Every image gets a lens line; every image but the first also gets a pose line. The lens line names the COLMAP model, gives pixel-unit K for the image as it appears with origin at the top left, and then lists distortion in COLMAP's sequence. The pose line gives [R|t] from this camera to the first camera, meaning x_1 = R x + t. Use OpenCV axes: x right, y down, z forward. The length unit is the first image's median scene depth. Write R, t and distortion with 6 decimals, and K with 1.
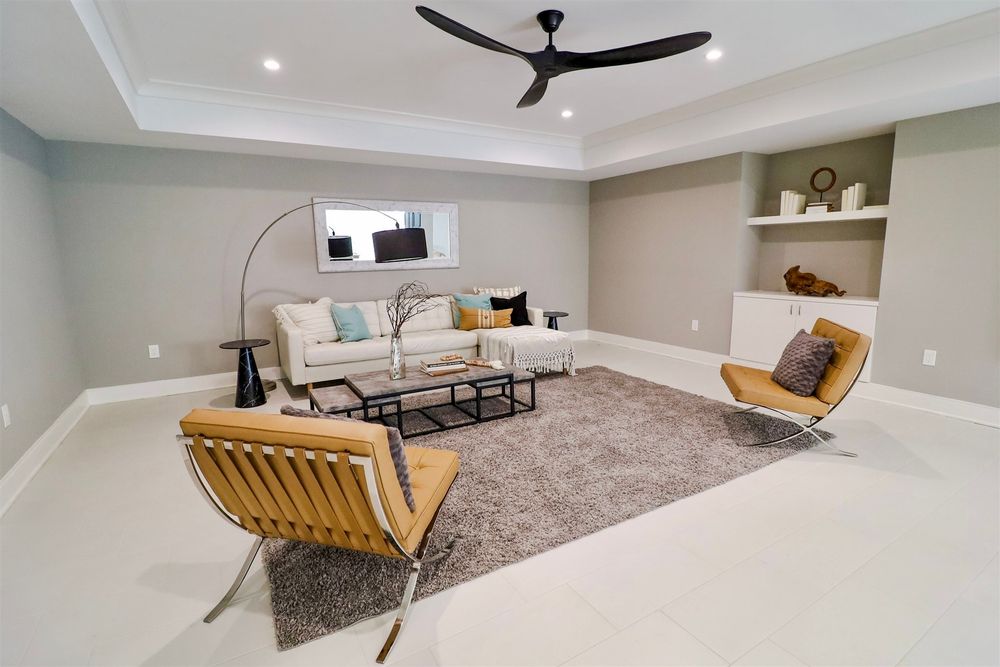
lens RADIAL K [[467.7, 0, 507.9], [0, 467.7, 337.7], [0, 0, 1]] dist [-0.012084, -0.005116]
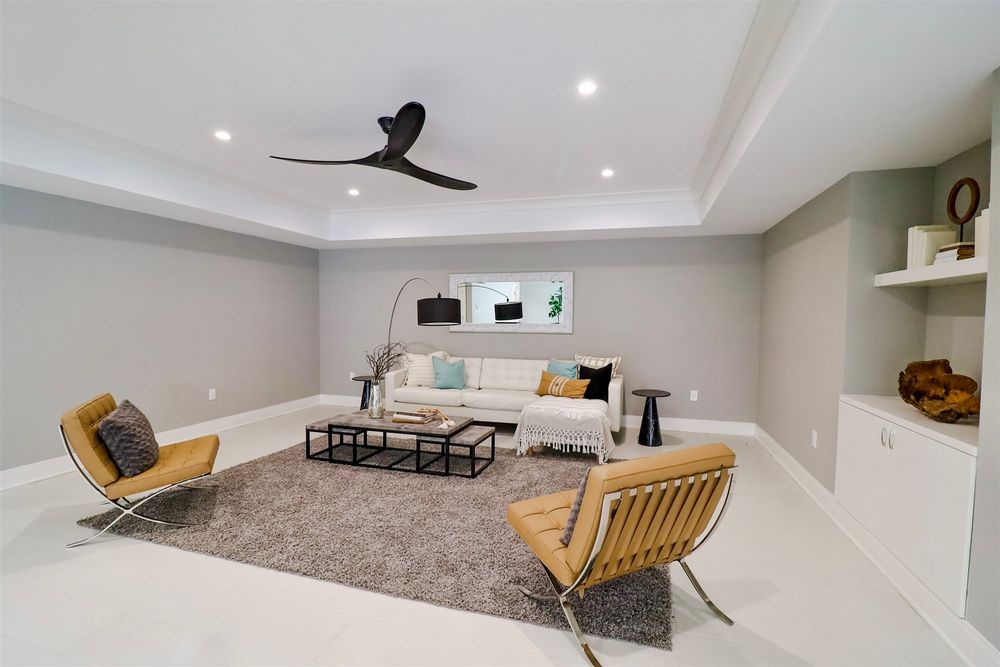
lens RADIAL K [[467.7, 0, 509.5], [0, 467.7, 338.7], [0, 0, 1]] dist [-0.012084, -0.005116]
pose [[0.682498, 0.057636, -0.728612, 0.710139], [-0.147227, 0.987293, -0.059811, -0.078307], [0.715906, 0.148092, 0.682311, 0.296573]]
